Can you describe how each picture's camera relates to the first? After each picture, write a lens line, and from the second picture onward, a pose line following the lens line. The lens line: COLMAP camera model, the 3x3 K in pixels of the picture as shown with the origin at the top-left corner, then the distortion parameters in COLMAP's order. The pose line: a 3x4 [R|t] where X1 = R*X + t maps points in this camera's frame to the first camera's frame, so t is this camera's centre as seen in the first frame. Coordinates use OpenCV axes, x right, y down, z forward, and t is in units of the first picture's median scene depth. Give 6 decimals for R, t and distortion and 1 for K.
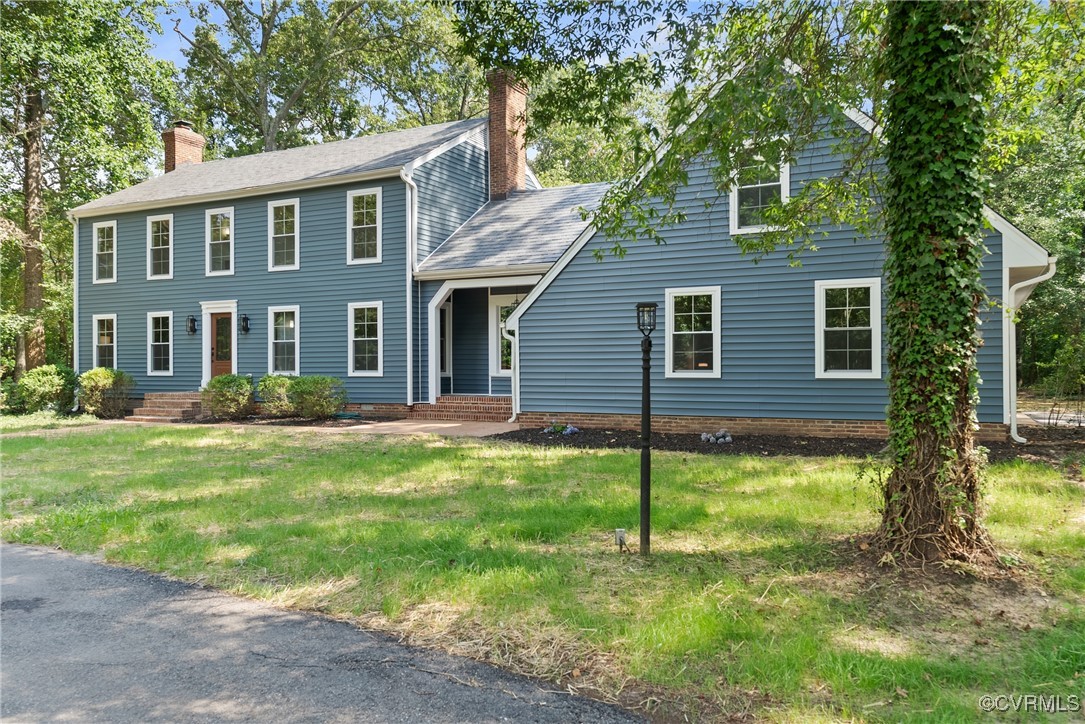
lens RADIAL K [[784.2, 0, 542.5], [0, 784.2, 362.0], [0, 0, 1]] dist [-0.004552, 0.000849]
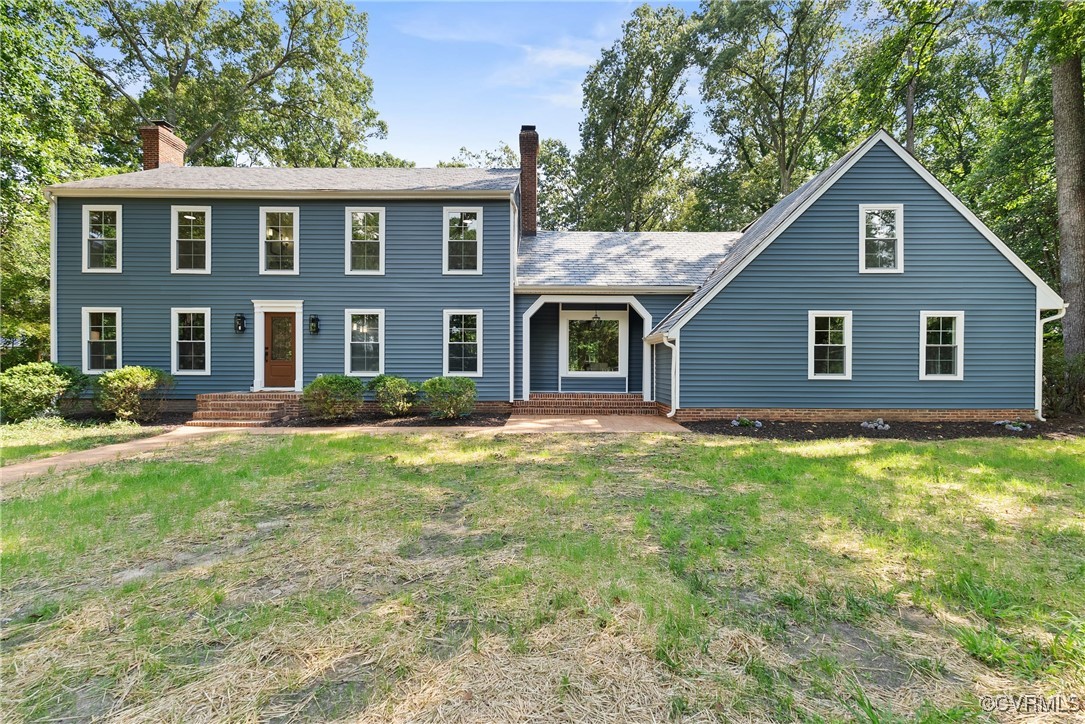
lens RADIAL K [[569.7, 0, 542.5], [0, 569.7, 362.0], [0, 0, 1]] dist [0.017388, -0.000107]
pose [[0.908384, 0.012531, 0.417948, -0.427465], [-0.010665, 0.999920, -0.006800, 0.001616], [-0.418000, 0.001720, 0.908445, 0.210042]]
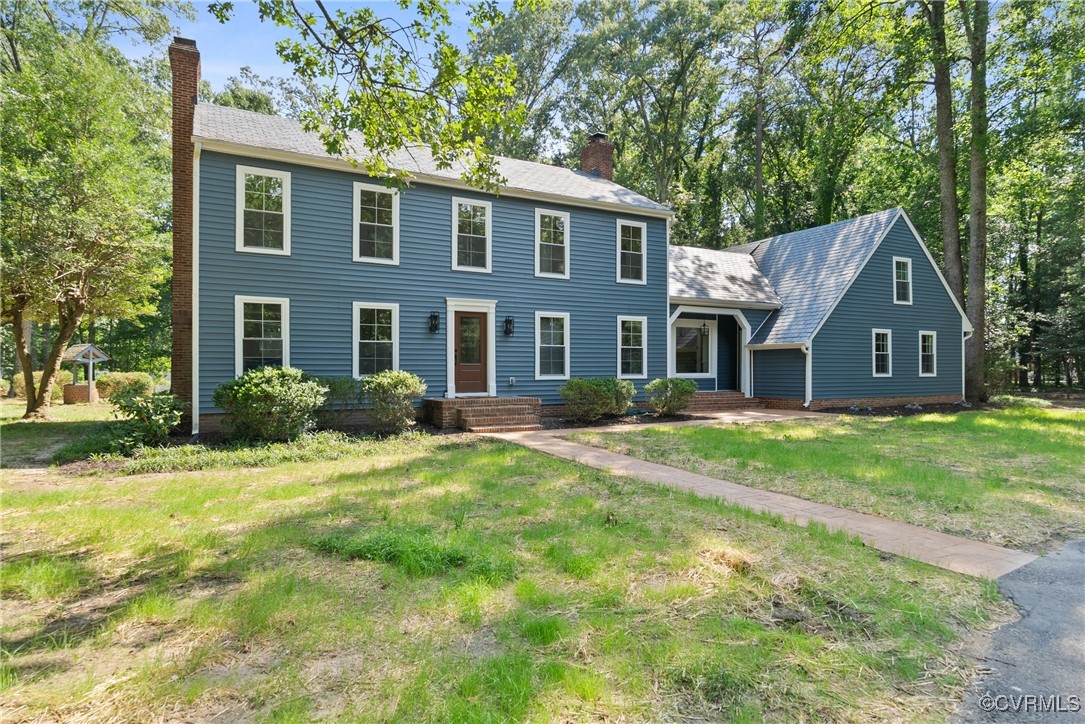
lens RADIAL K [[660.2, 0, 542.5], [0, 660.2, 362.0], [0, 0, 1]] dist [0.005140, 0.000405]
pose [[0.564640, 0.013137, 0.825233, -1.048797], [-0.006449, 0.999913, -0.011505, 0.004846], [-0.825312, 0.001174, 0.564675, 0.510950]]
